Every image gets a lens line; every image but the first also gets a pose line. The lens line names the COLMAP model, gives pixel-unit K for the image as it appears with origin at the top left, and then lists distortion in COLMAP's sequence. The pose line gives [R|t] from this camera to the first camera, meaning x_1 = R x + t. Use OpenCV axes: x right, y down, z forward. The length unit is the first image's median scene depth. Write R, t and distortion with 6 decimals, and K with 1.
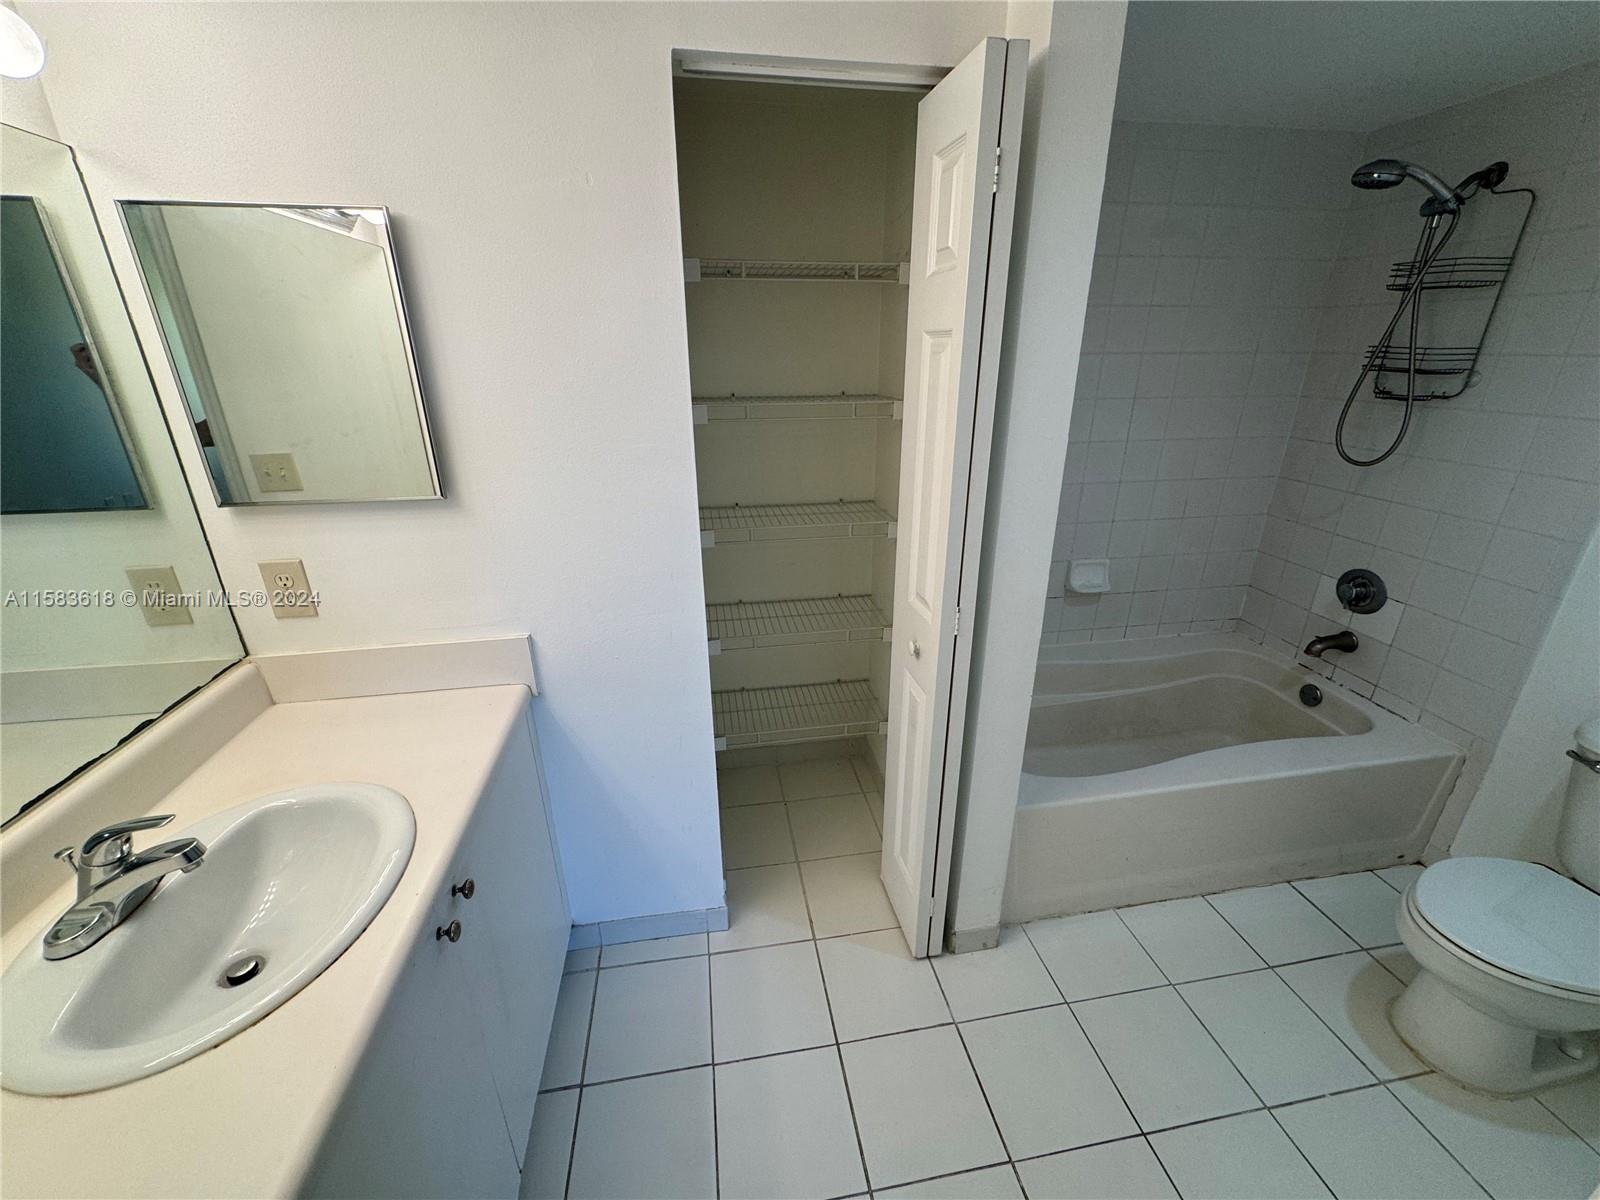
lens RADIAL K [[637.8, 0, 800.3], [0, 637.8, 600.7], [0, 0, 1]] dist [-0.002865, 0.000823]
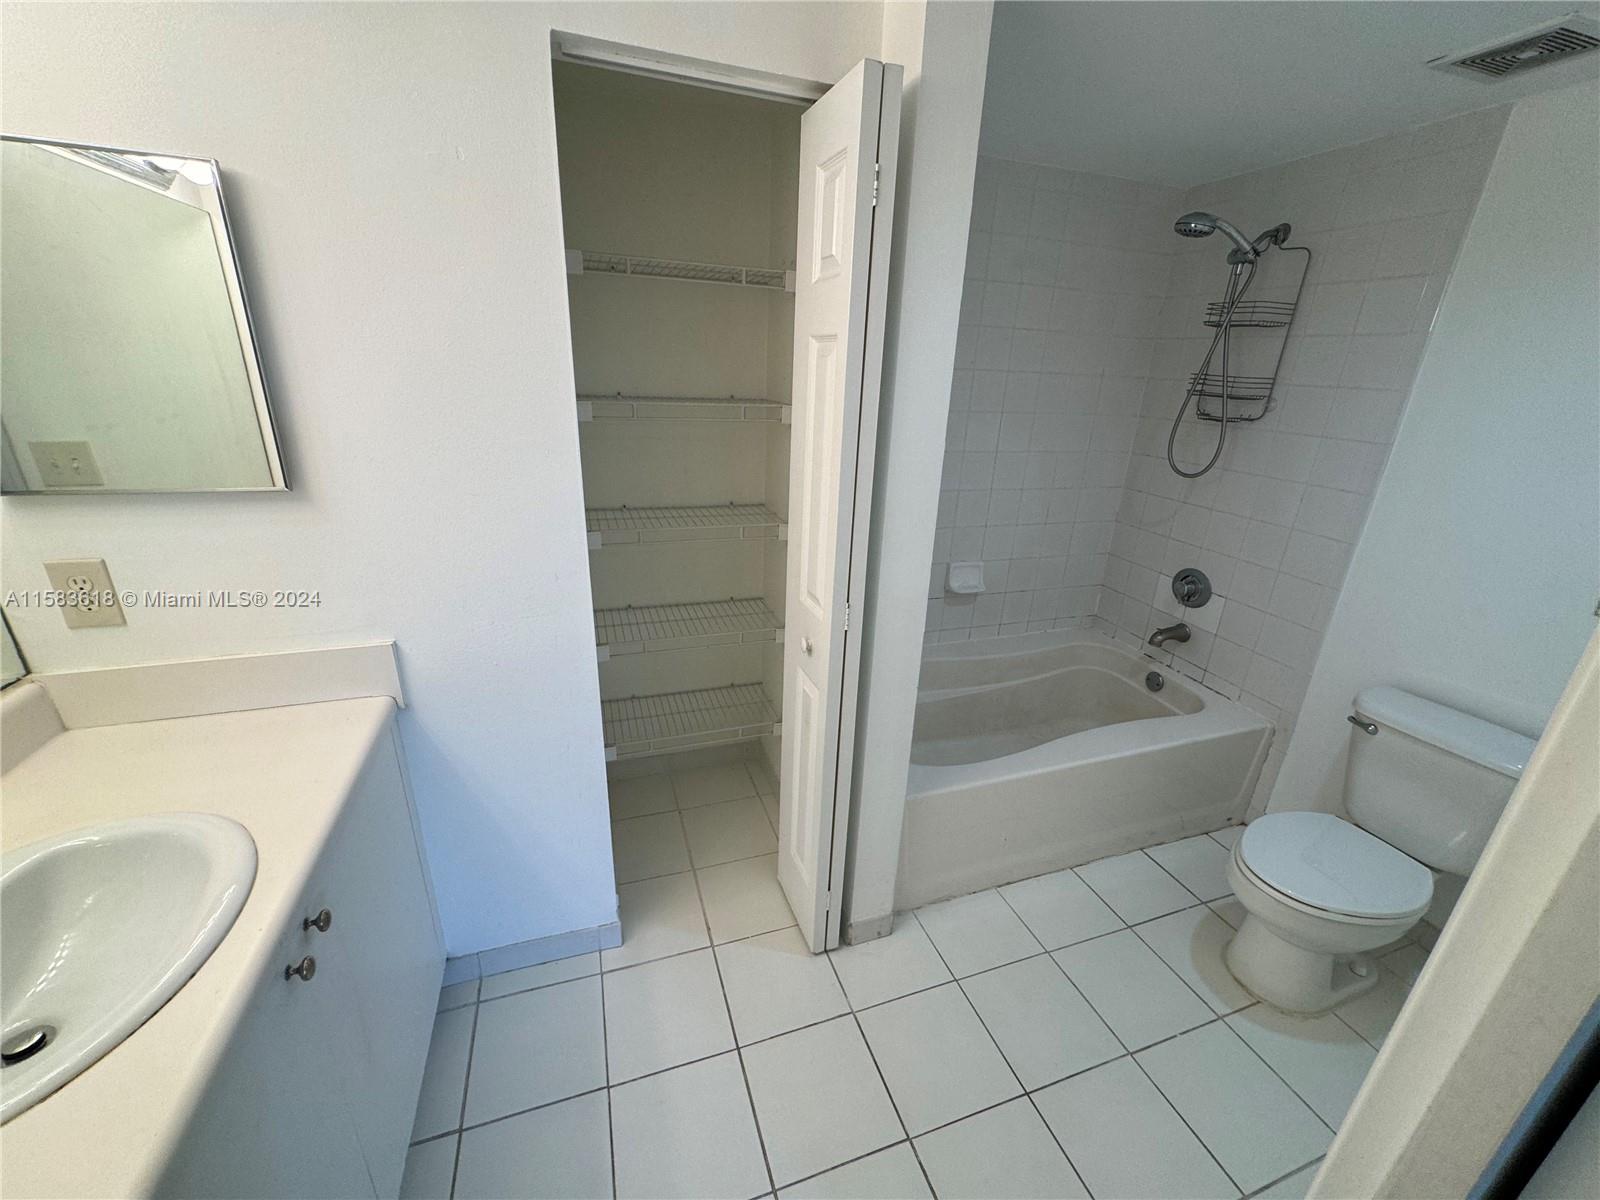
lens RADIAL K [[637.8, 0, 800.4], [0, 637.8, 600.6], [0, 0, 1]] dist [-0.002865, 0.000823]
pose [[0.985239, -0.015718, 0.170463, -0.003408], [0.018670, 0.999702, -0.015730, 0.015793], [-0.170165, 0.018680, 0.985239, -0.003074]]
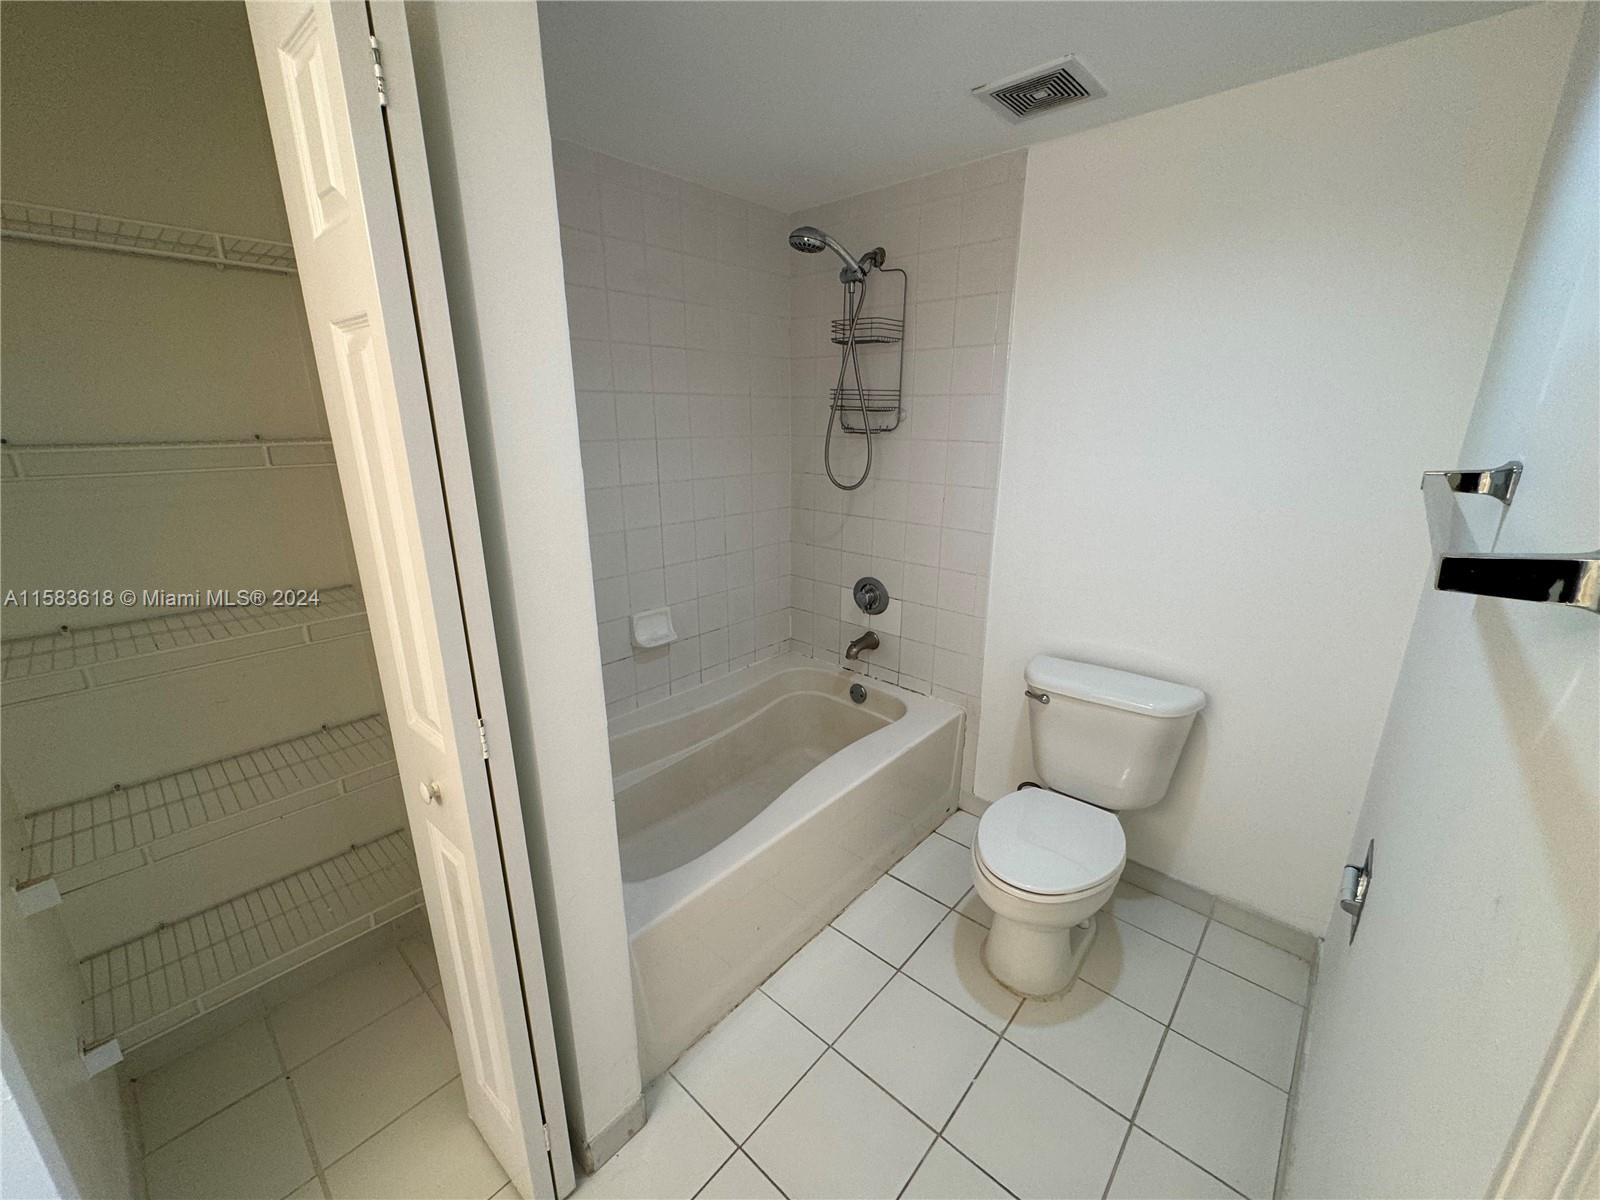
lens RADIAL K [[637.8, 0, 793.1], [0, 637.8, 598.7], [0, 0, 1]] dist [-0.002865, 0.000823]
pose [[0.788636, -0.167074, 0.591726, 0.099993], [0.223342, 0.974480, -0.022519, -0.019528], [-0.572863, 0.149917, 0.805824, 0.182975]]
